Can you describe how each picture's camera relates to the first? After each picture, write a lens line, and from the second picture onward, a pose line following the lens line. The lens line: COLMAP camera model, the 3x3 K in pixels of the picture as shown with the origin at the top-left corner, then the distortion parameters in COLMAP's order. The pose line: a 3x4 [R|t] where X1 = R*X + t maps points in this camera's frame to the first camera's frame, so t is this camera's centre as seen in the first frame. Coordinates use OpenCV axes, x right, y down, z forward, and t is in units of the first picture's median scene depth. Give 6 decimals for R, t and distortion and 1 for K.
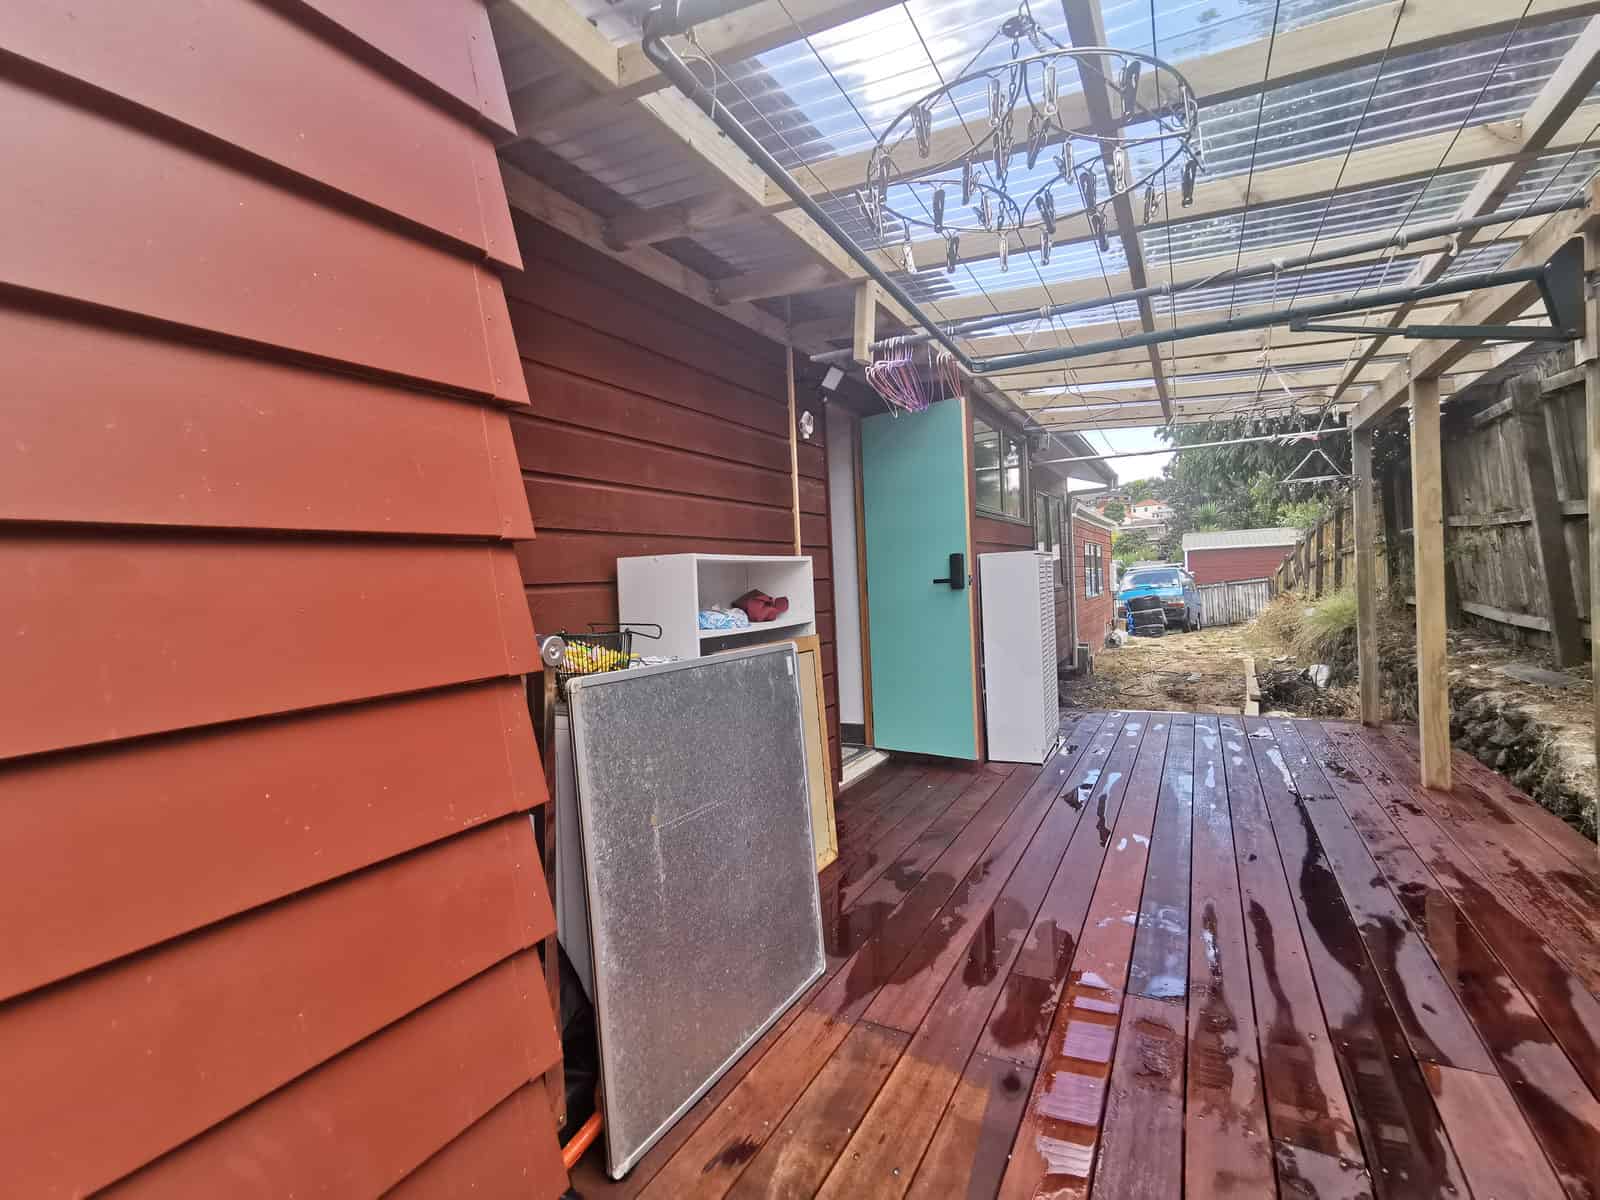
lens RADIAL K [[731.3, 0, 796.9], [0, 731.3, 598.5], [0, 0, 1]] dist [-0.011048, 0.010833]
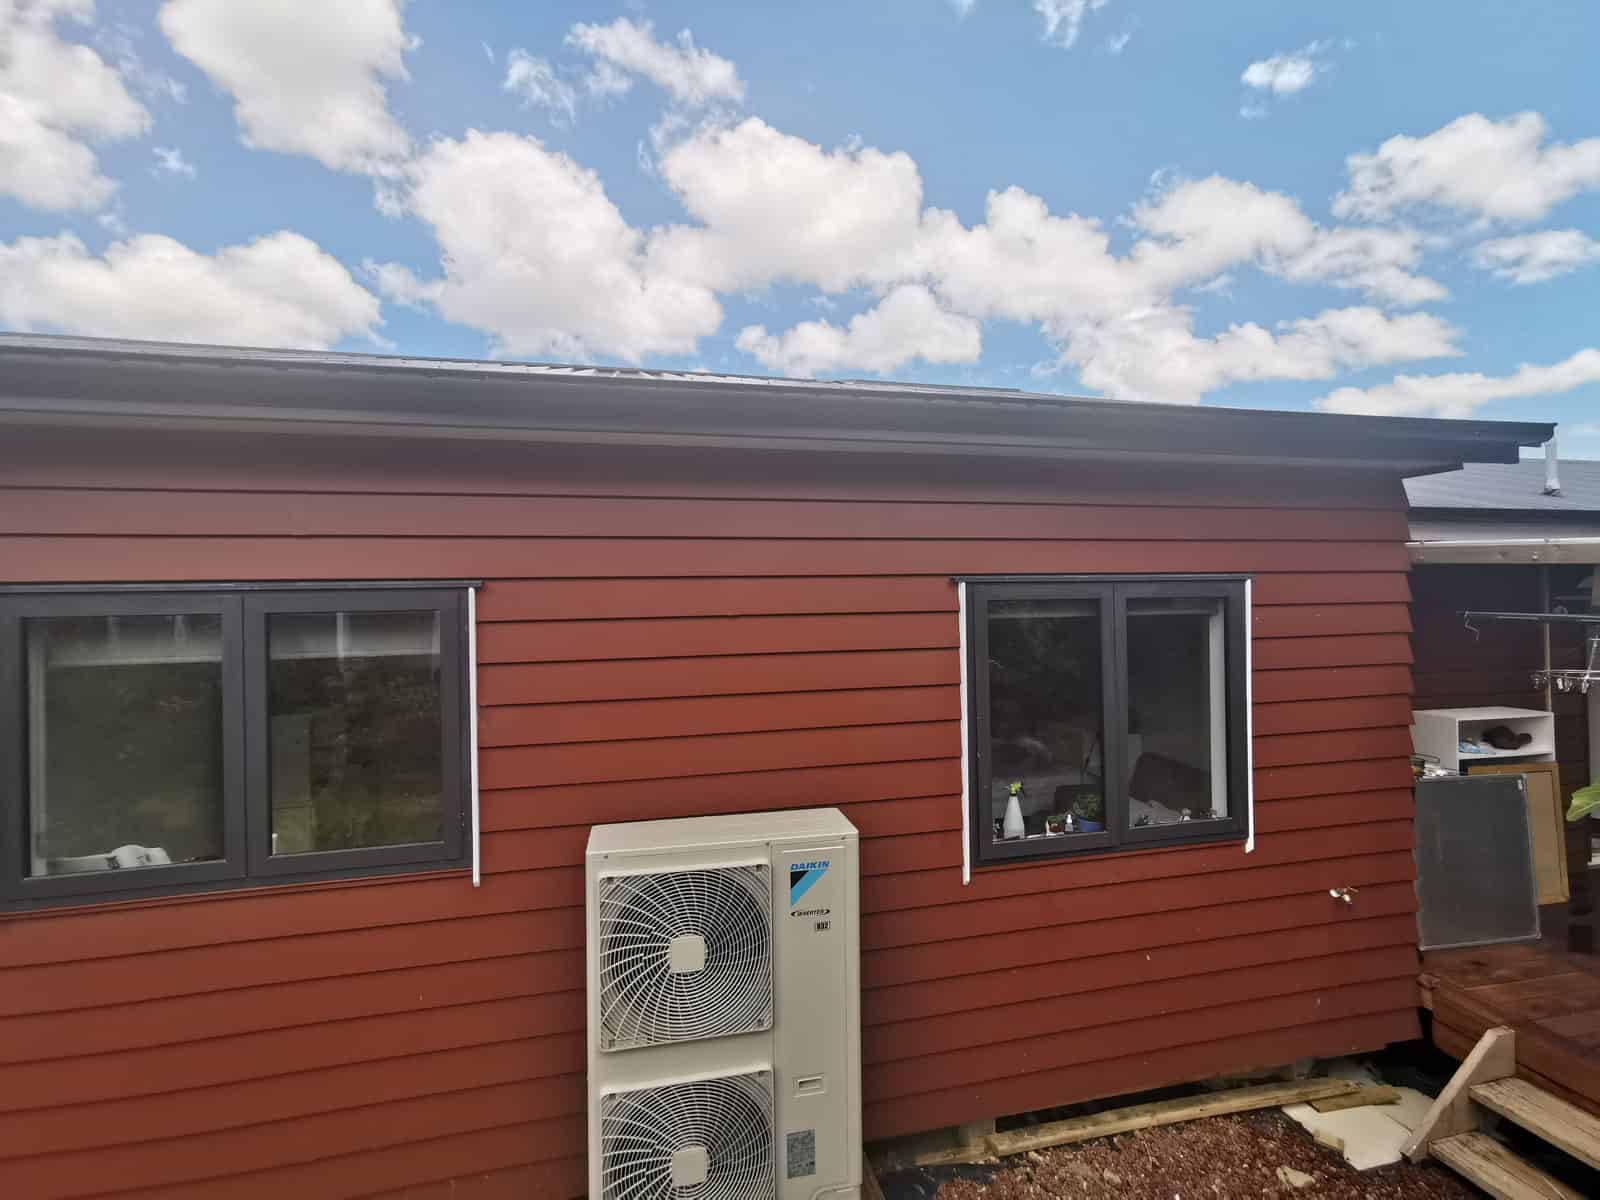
lens RADIAL K [[721.8, 0, 800.0], [0, 721.8, 600.0], [0, 0, 1]] dist [0.001057, -0.000058]
pose [[0.651922, 0.009805, -0.758223, 0.169751], [-0.020337, 0.999783, -0.004557, -0.310648], [0.758013, 0.018391, 0.651980, -1.527973]]
